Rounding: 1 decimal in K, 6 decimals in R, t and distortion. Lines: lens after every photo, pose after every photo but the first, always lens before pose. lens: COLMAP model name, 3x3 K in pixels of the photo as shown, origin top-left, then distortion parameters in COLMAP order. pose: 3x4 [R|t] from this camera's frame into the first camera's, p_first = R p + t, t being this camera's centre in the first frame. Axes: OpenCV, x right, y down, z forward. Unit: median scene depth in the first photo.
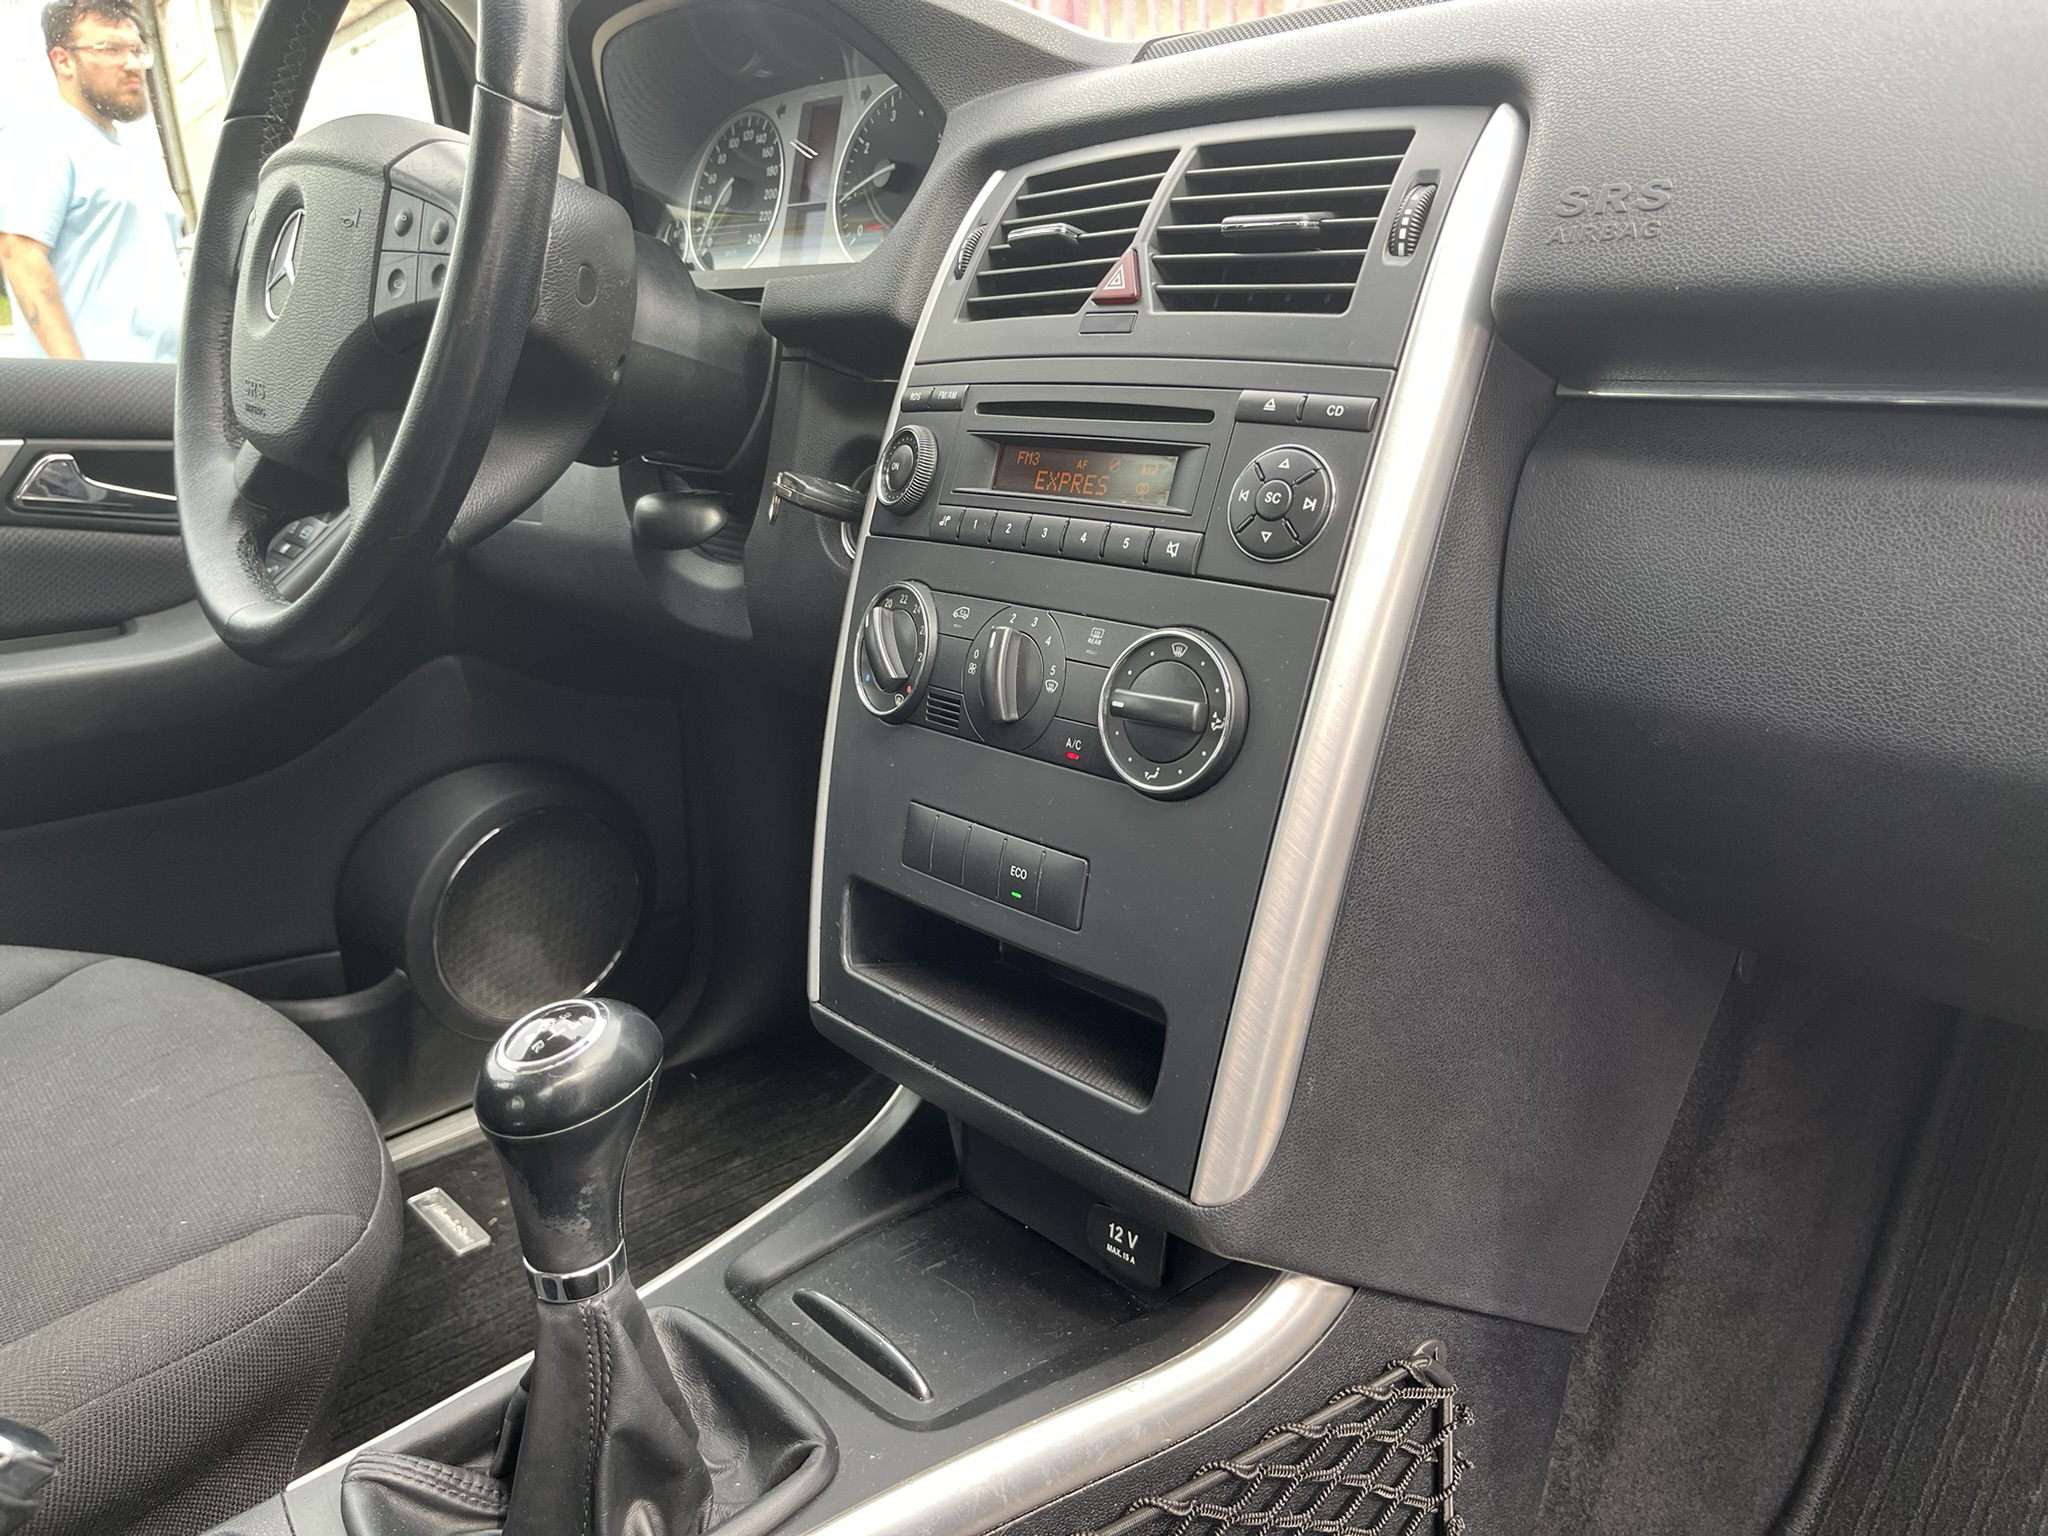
lens RADIAL K [[1561.0, 0, 1023.1], [0, 1561.0, 760.7], [0, 0, 1]] dist [0.064589, -0.090266]
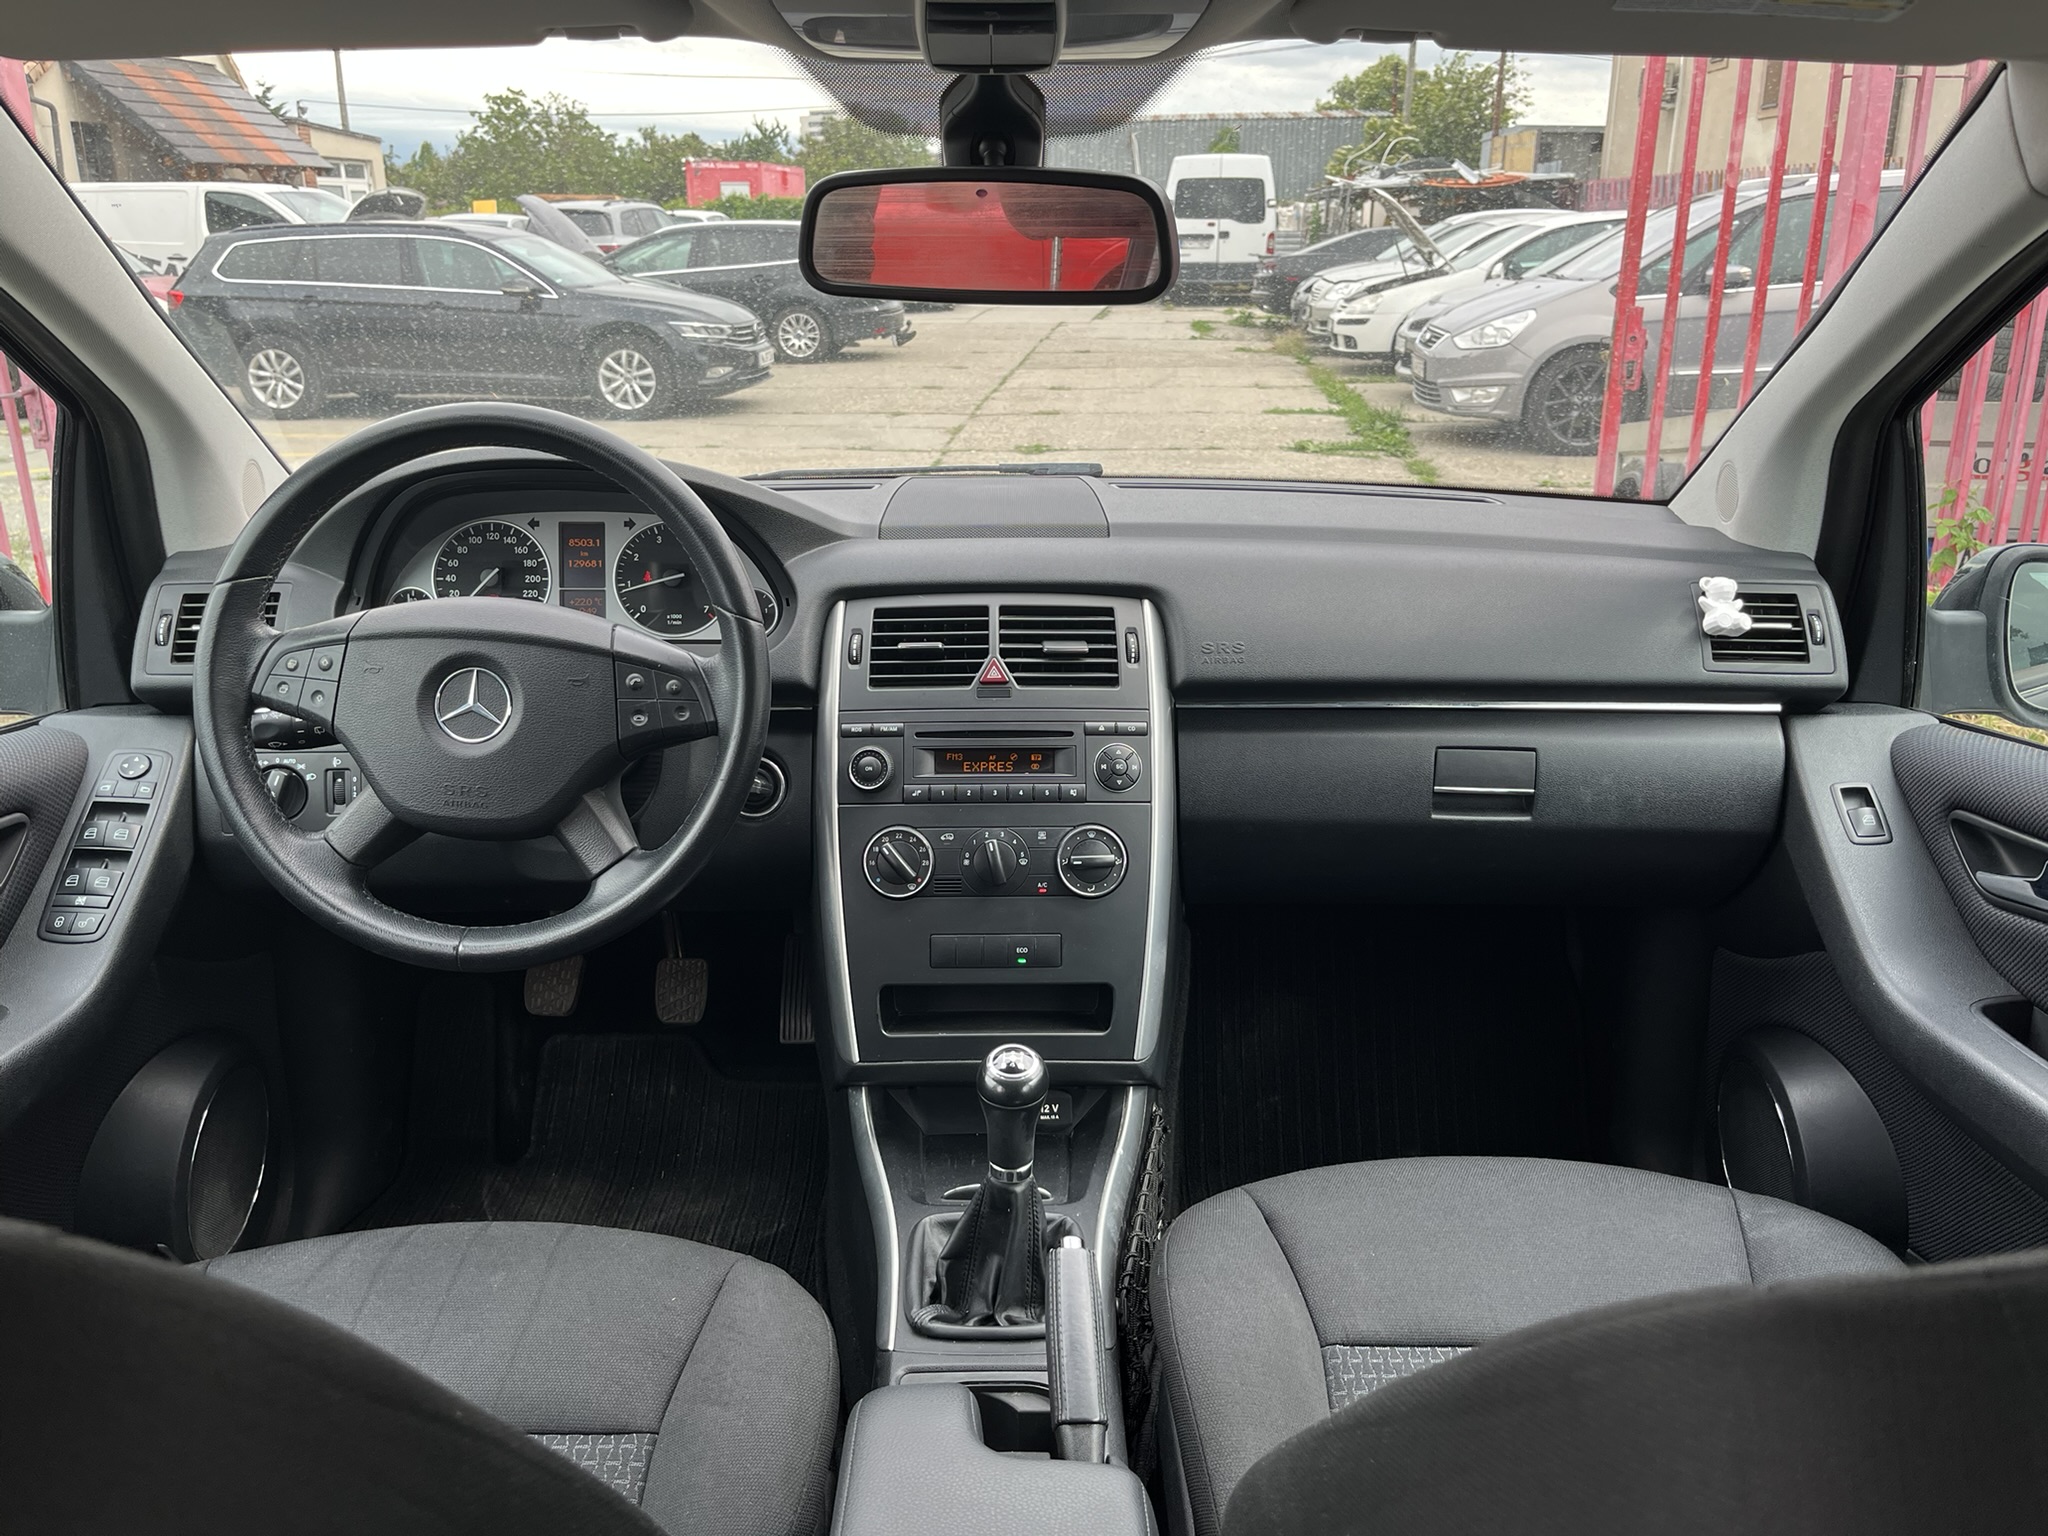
lens RADIAL K [[1574.1, 0, 1016.4], [0, 1574.1, 788.0], [0, 0, 1]] dist [0.083731, -0.115742]
pose [[0.657507, -0.191278, 0.728765, -1.471515], [0.193035, 0.977721, 0.082460, -0.310790], [-0.728301, 0.086459, 0.679781, -0.466381]]
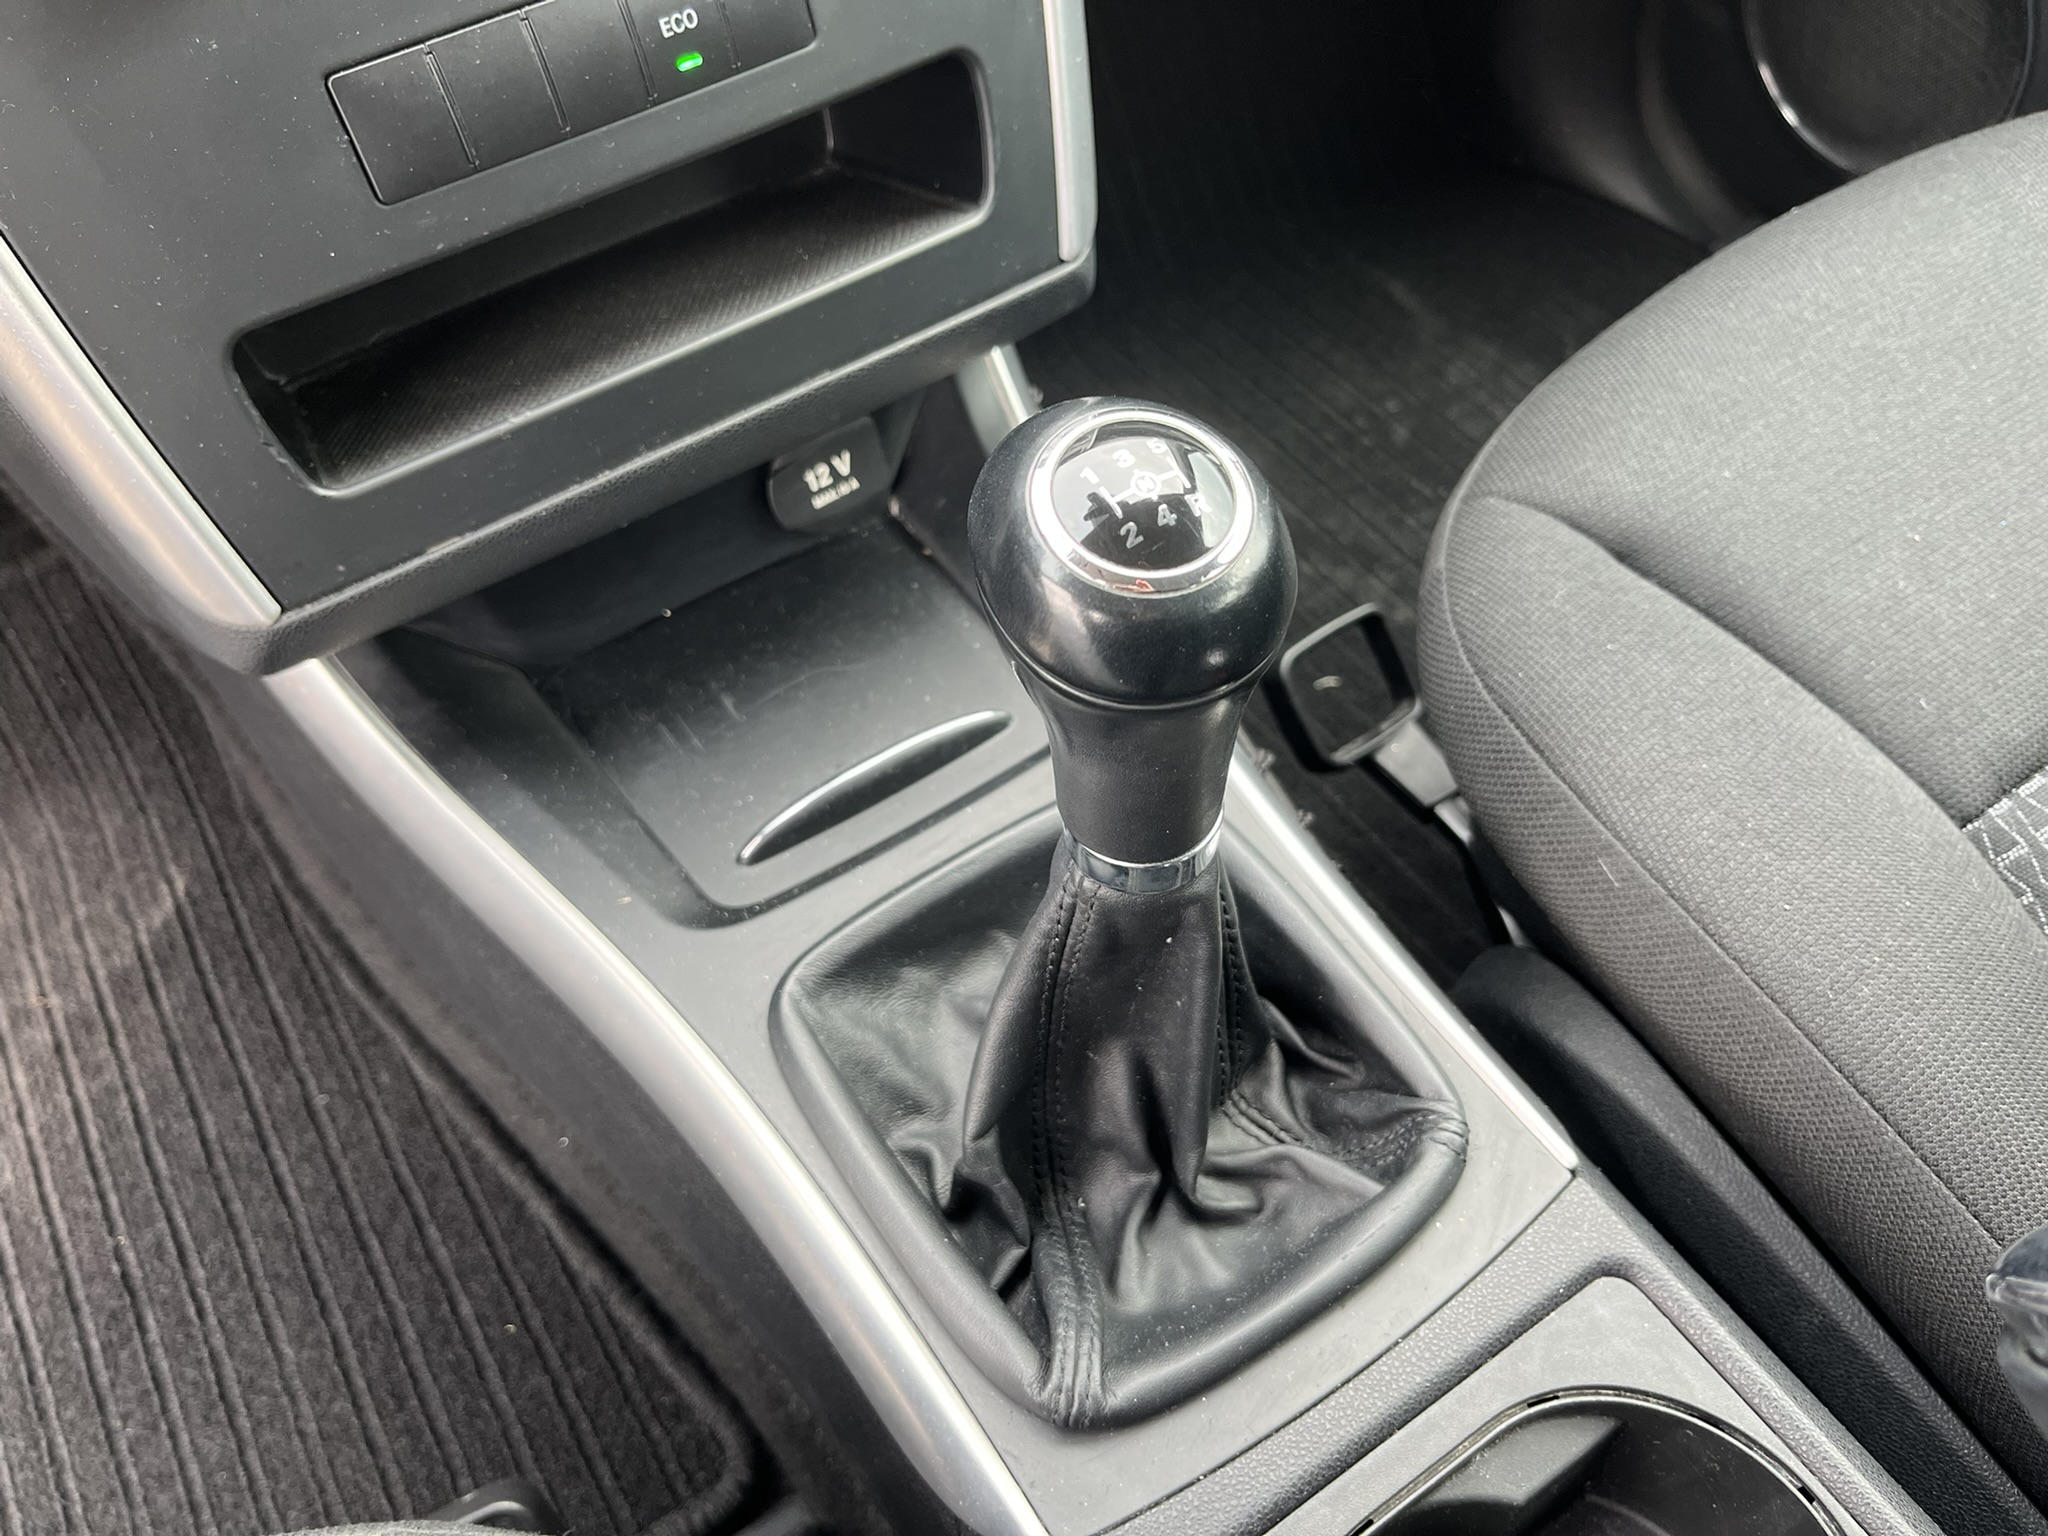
lens RADIAL K [[1606.1, 0, 1012.5], [0, 1606.1, 801.6], [0, 0, 1]] dist [0.003841, -0.007436]
pose [[0.149168, -0.762322, 0.629773, -0.550849], [0.346702, 0.636788, 0.688693, -0.105118], [-0.926038, 0.115613, 0.359287, 0.669793]]
